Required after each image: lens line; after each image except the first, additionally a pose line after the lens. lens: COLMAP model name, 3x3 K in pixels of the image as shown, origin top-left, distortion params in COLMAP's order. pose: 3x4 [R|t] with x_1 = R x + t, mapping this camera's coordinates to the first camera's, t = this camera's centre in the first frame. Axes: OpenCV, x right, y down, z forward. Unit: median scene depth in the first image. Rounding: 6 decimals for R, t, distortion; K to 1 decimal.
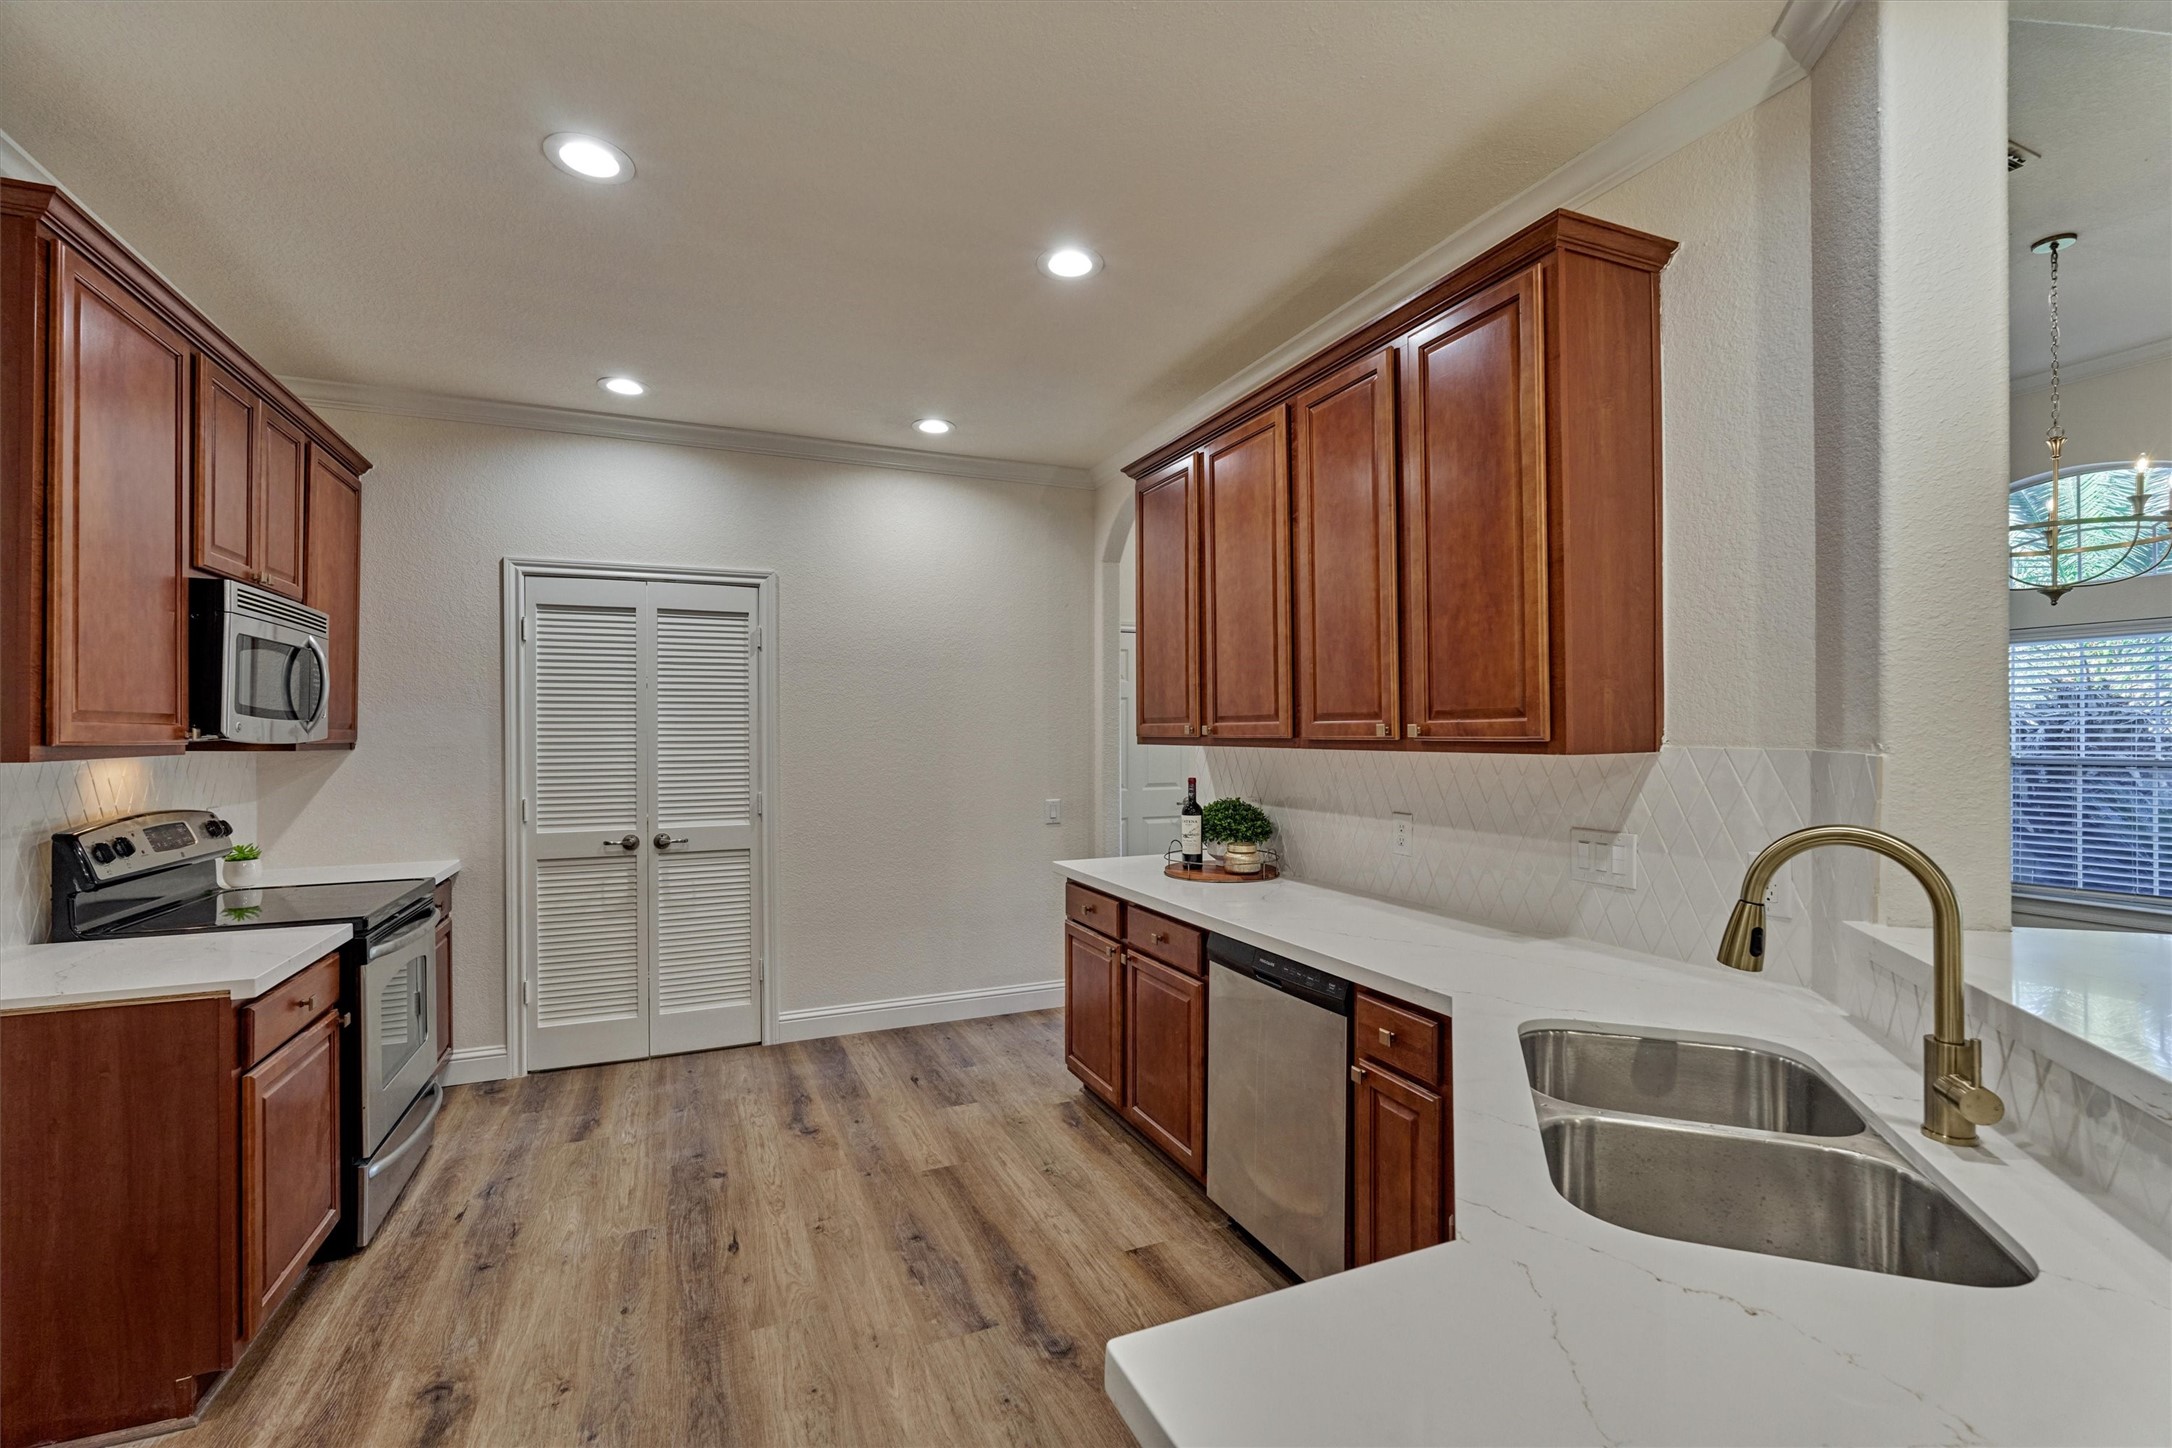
lens RADIAL K [[936.0, 0, 1081.2], [0, 936.0, 730.5], [0, 0, 1]] dist [-0.008077, -0.000041]
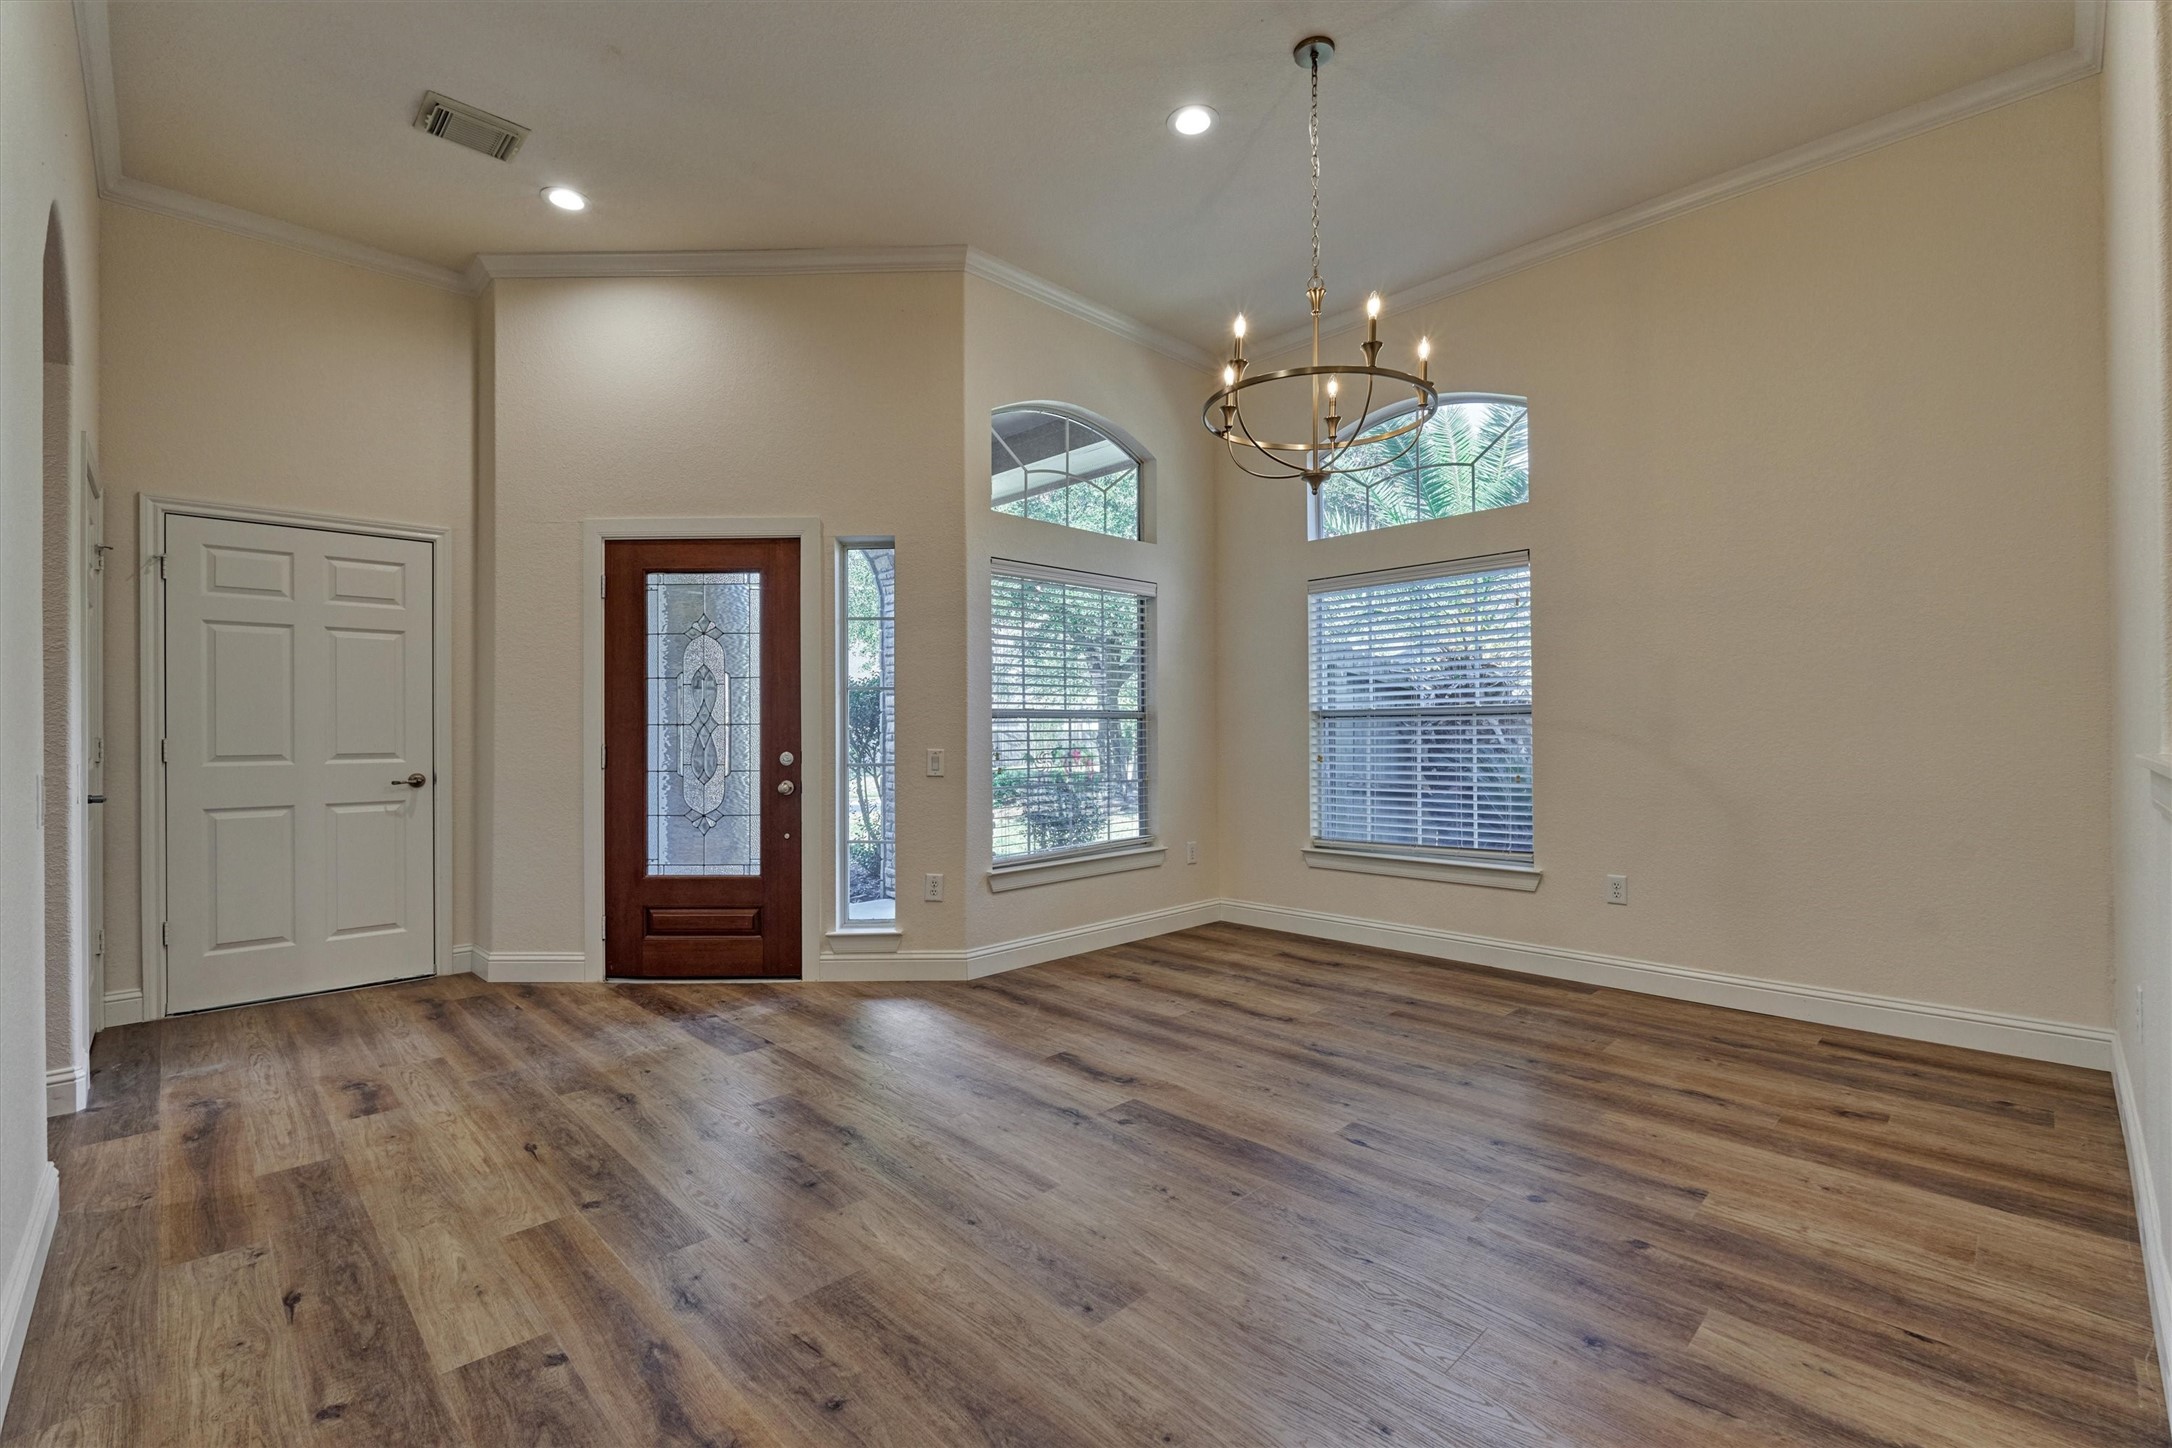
lens RADIAL K [[927.2, 0, 1085.8], [0, 927.2, 729.2], [0, 0, 1]] dist [-0.005280, -0.000162]
pose [[0.938282, -0.003402, 0.345855, 0.804943], [0.005382, 0.999974, -0.004762, 0.102424], [-0.345830, 0.006330, 0.938276, 0.430638]]
